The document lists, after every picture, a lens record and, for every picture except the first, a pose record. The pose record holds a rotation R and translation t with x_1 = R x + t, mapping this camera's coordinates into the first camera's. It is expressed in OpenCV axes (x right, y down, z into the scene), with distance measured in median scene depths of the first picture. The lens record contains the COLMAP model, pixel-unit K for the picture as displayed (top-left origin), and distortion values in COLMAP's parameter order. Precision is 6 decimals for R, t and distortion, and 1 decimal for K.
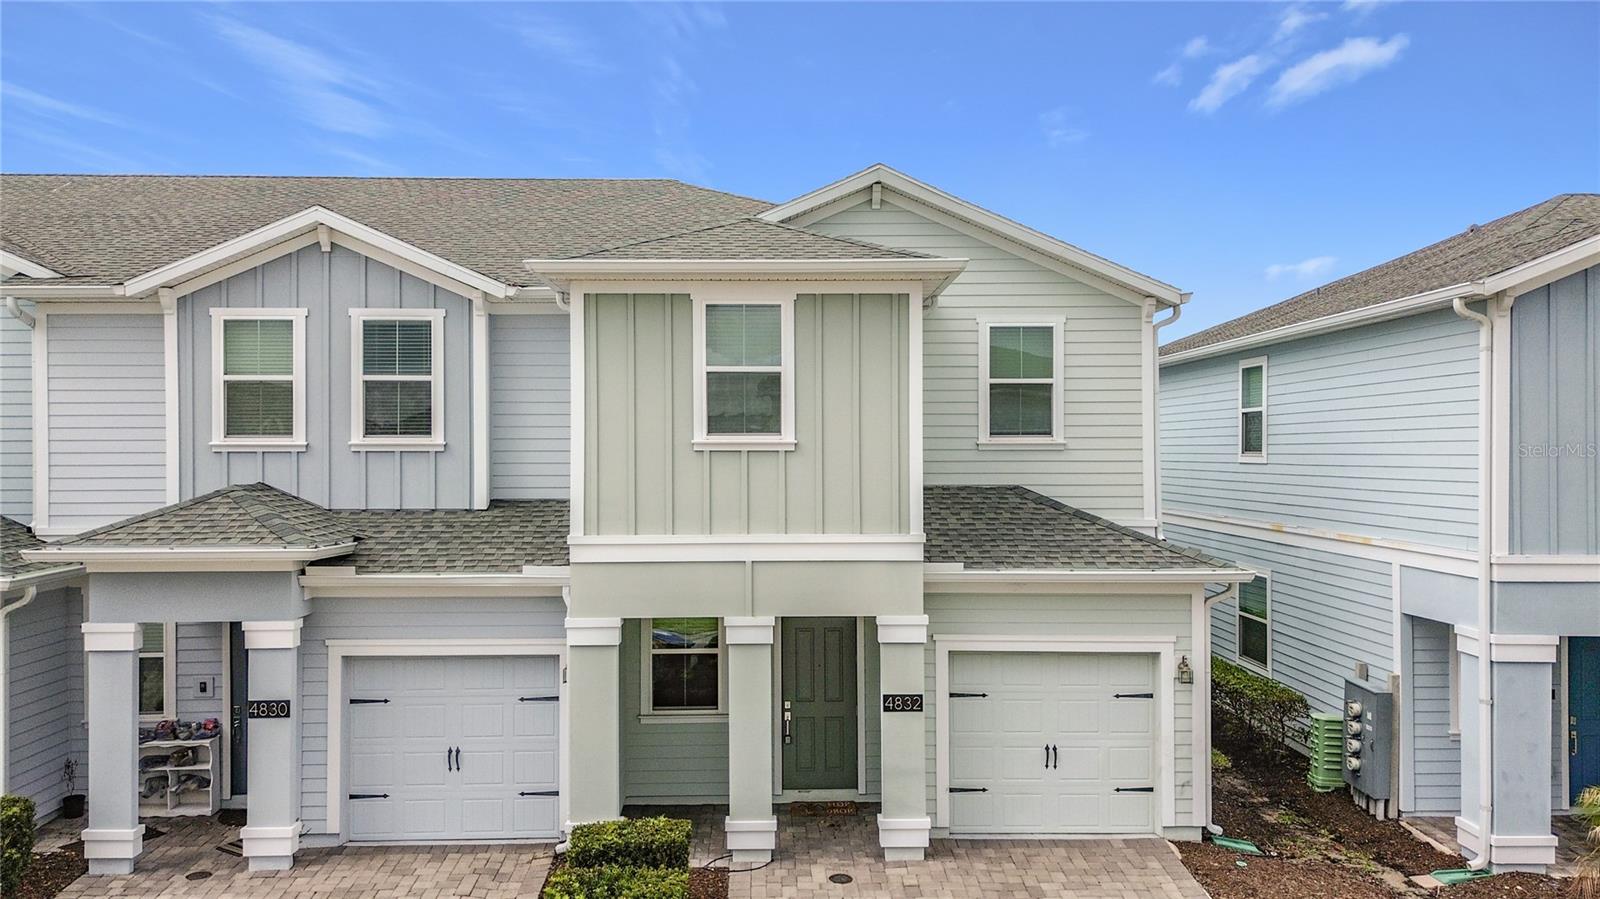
lens RADIAL K [[1180.7, 0, 799.9], [0, 1180.7, 472.4], [0, 0, 1]] dist [0.022689, -0.001428]
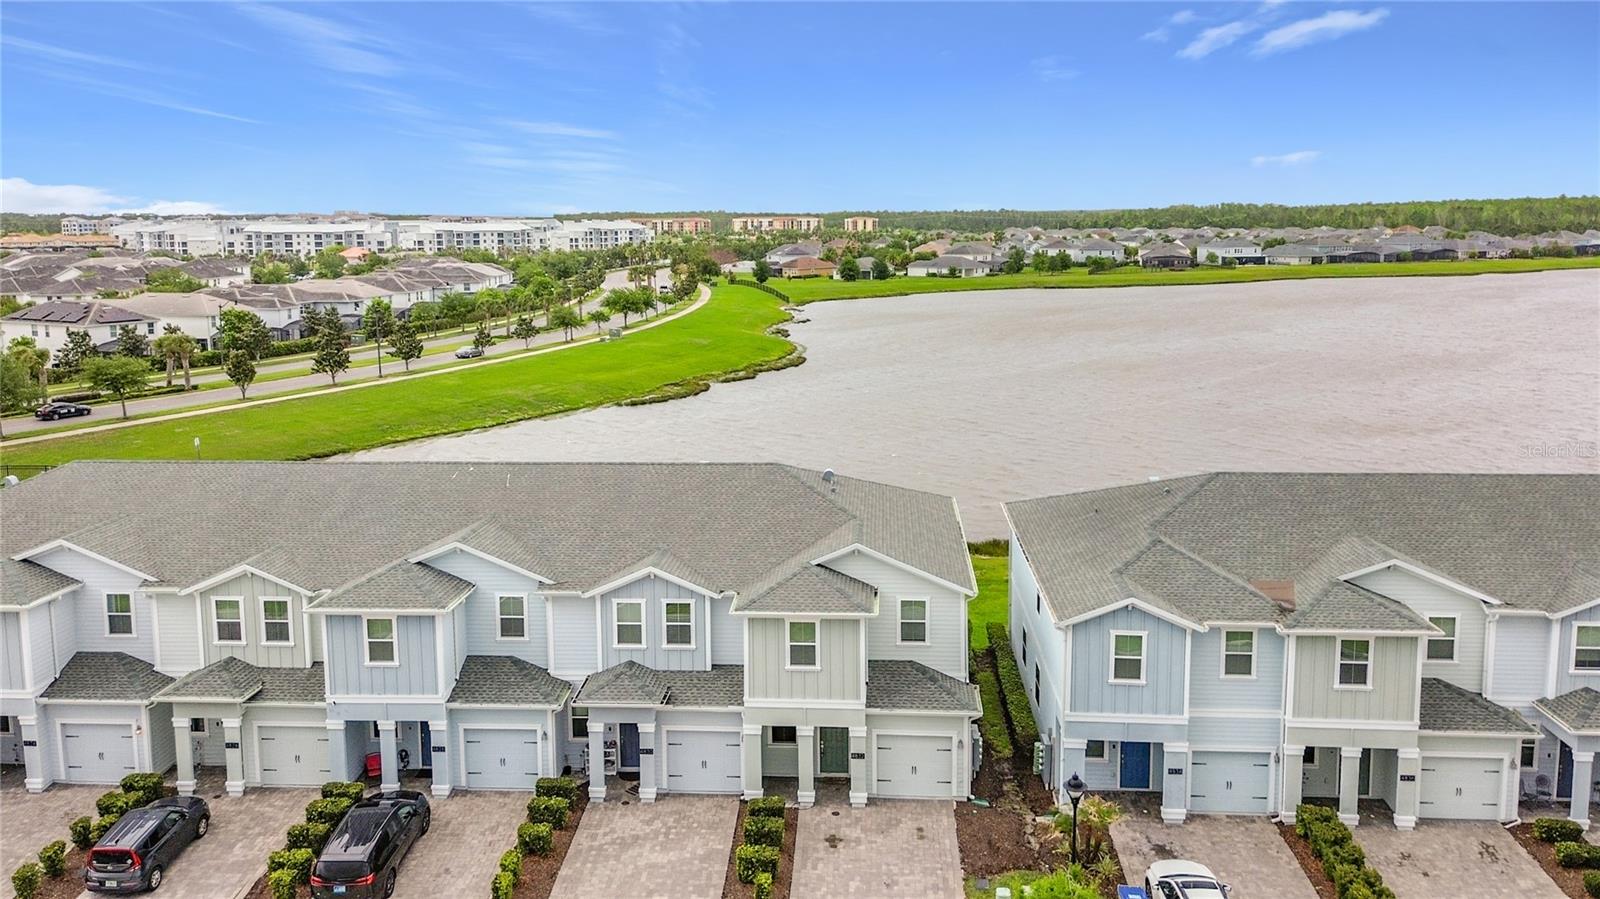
lens RADIAL K [[1233.9, 0, 798.4], [0, 1233.9, 400.8], [0, 0, 1]] dist [0.073857, -0.083415]
pose [[0.995774, 0.008024, -0.091487, 0.205103], [0.004370, 0.990907, 0.134480, -1.038954], [0.091734, -0.134311, 0.986684, -1.838012]]
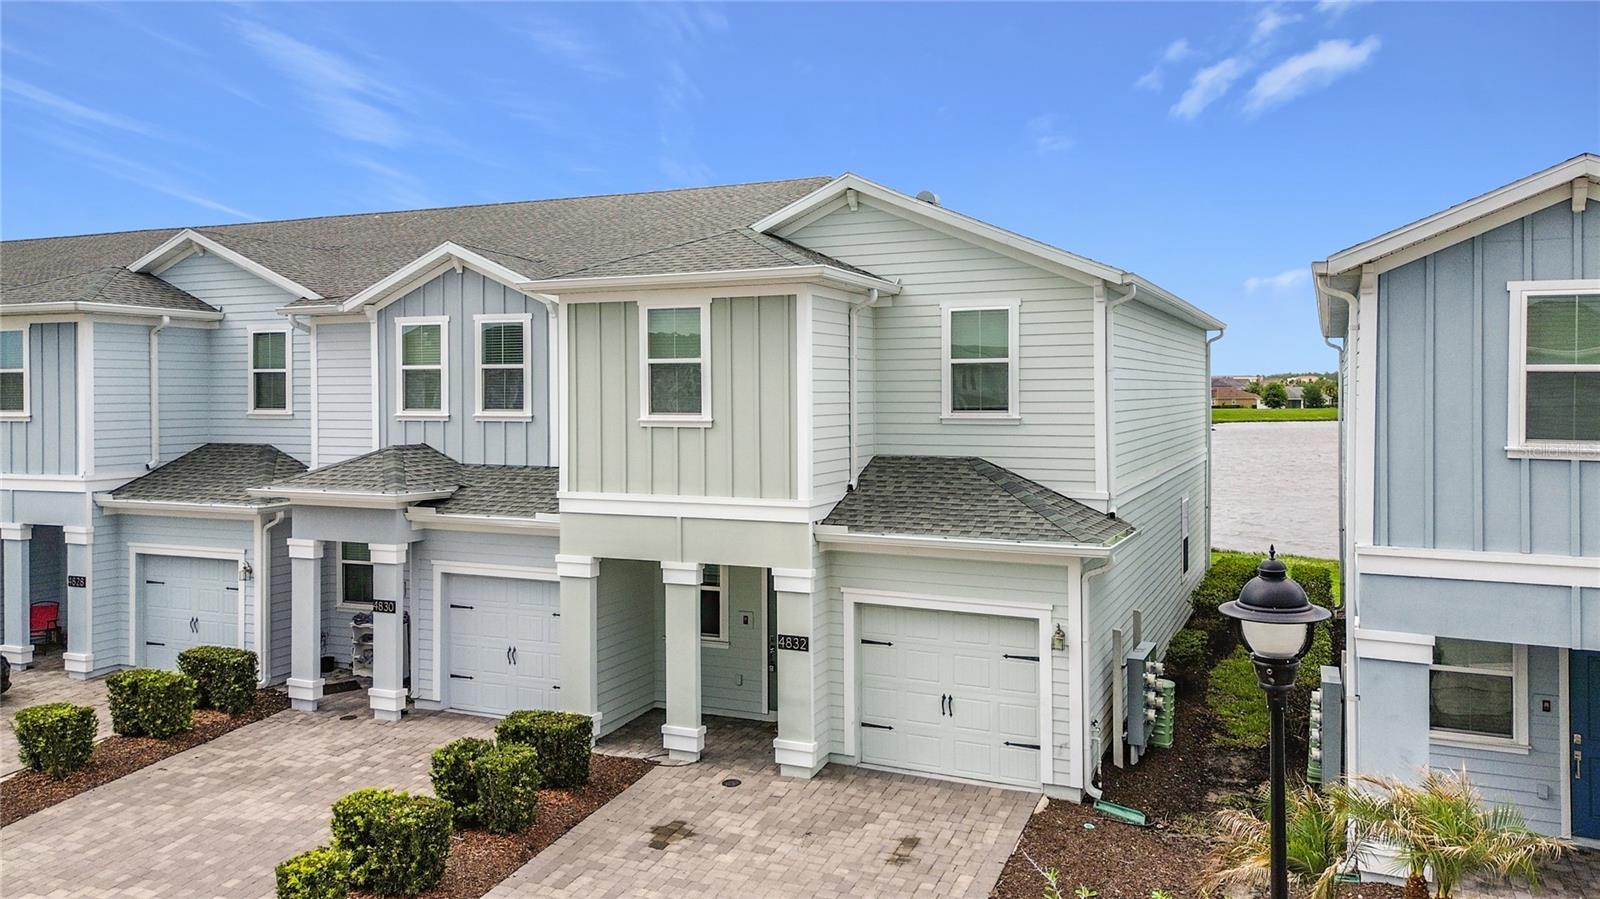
lens RADIAL K [[1158.9, 0, 812.7], [0, 1158.9, 423.3], [0, 0, 1]] dist [0.050661, -0.002862]
pose [[0.903100, 0.010250, -0.429308, 0.572050], [-0.006337, 0.999924, 0.010544, -0.033836], [0.429384, -0.006802, 0.903097, -0.031585]]
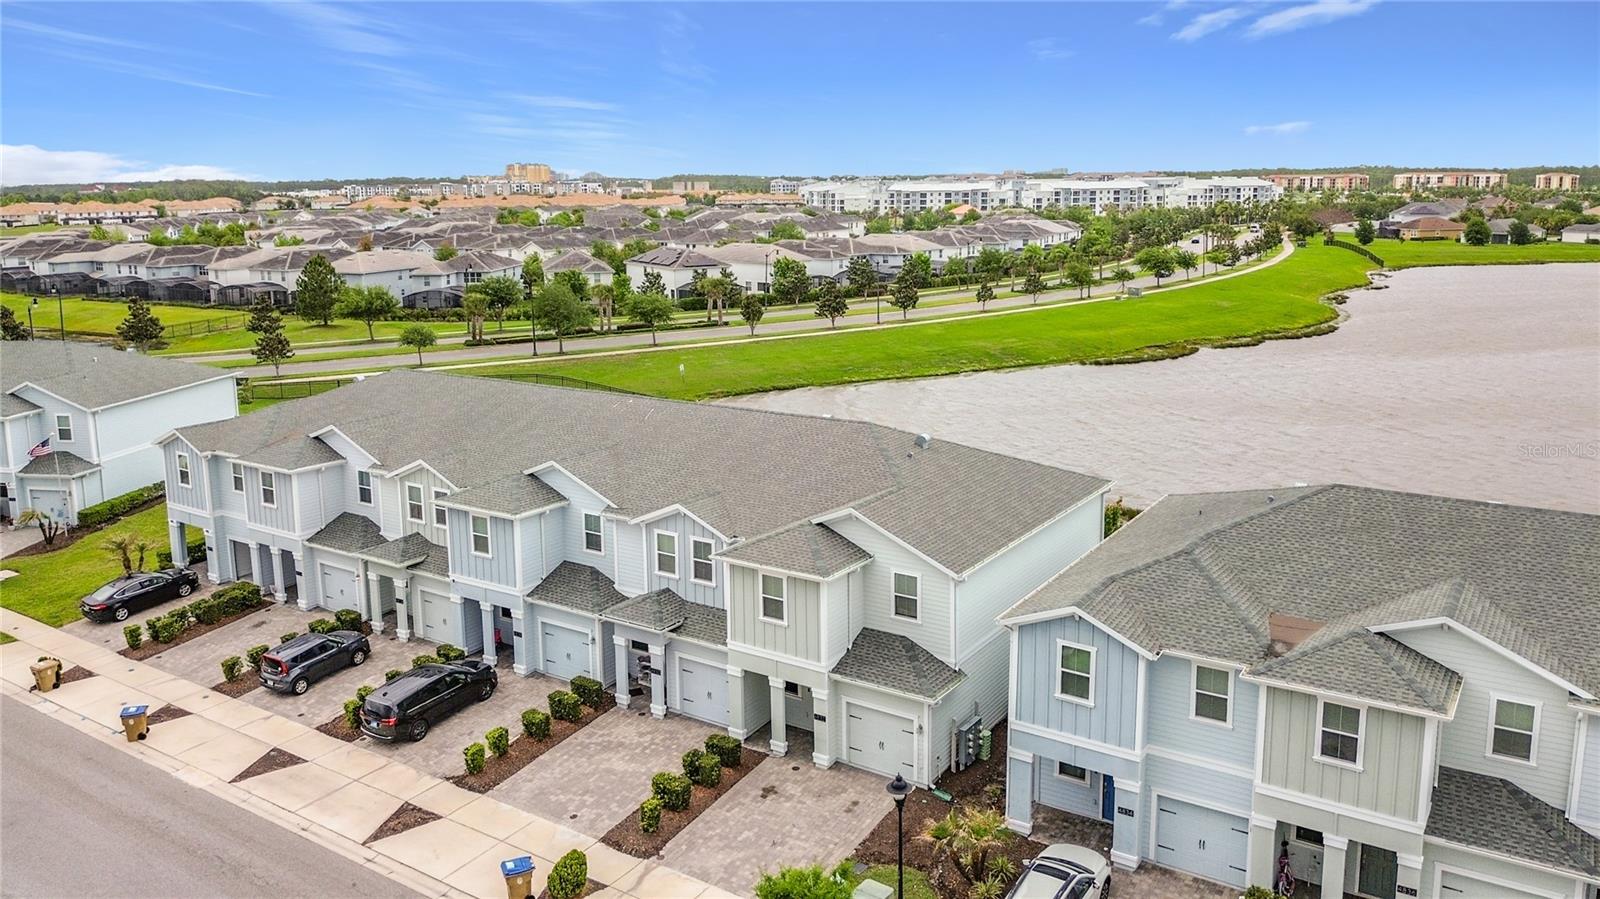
lens RADIAL K [[1198.9, 0, 801.4], [0, 1198.9, 416.1], [0, 0, 1]] dist [0.039243, -0.081829]
pose [[0.817272, 0.103624, -0.566859, 1.577729], [0.002058, 0.983168, 0.182694, -1.027381], [0.576249, -0.150477, 0.803302, -1.234487]]
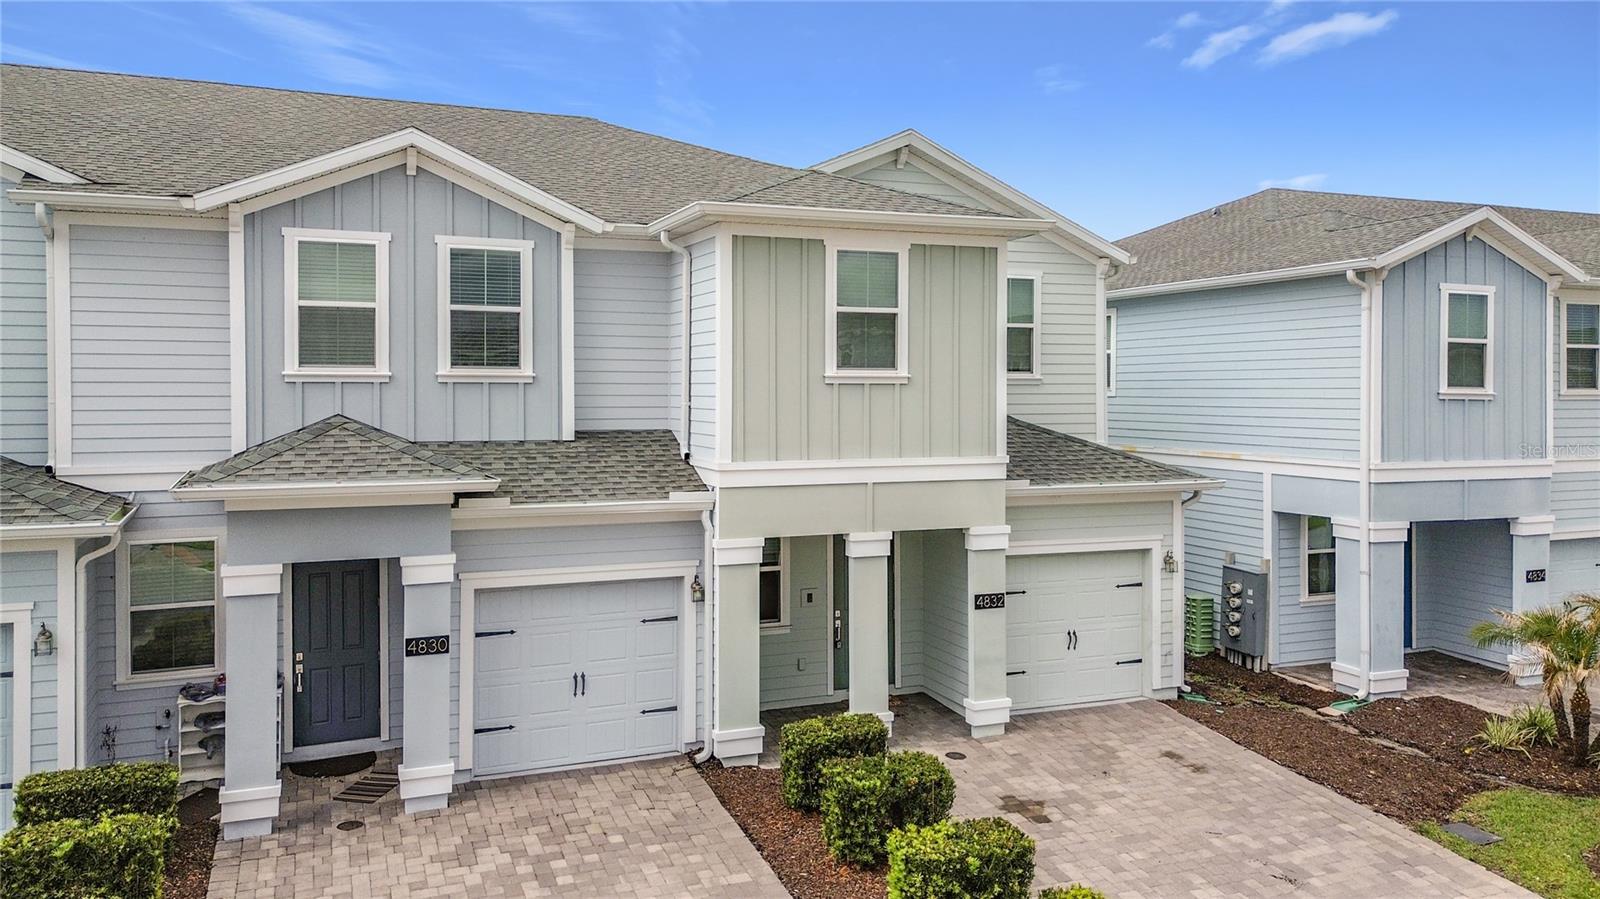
lens RADIAL K [[1143.4, 0, 787.4], [0, 1143.4, 420.0], [0, 0, 1]] dist [0.028753, -0.000978]
pose [[0.937714, -0.006896, 0.347341, -0.467326], [0.003715, 0.999945, 0.009822, 0.005451], [-0.347389, -0.007920, 0.937688, 0.014747]]
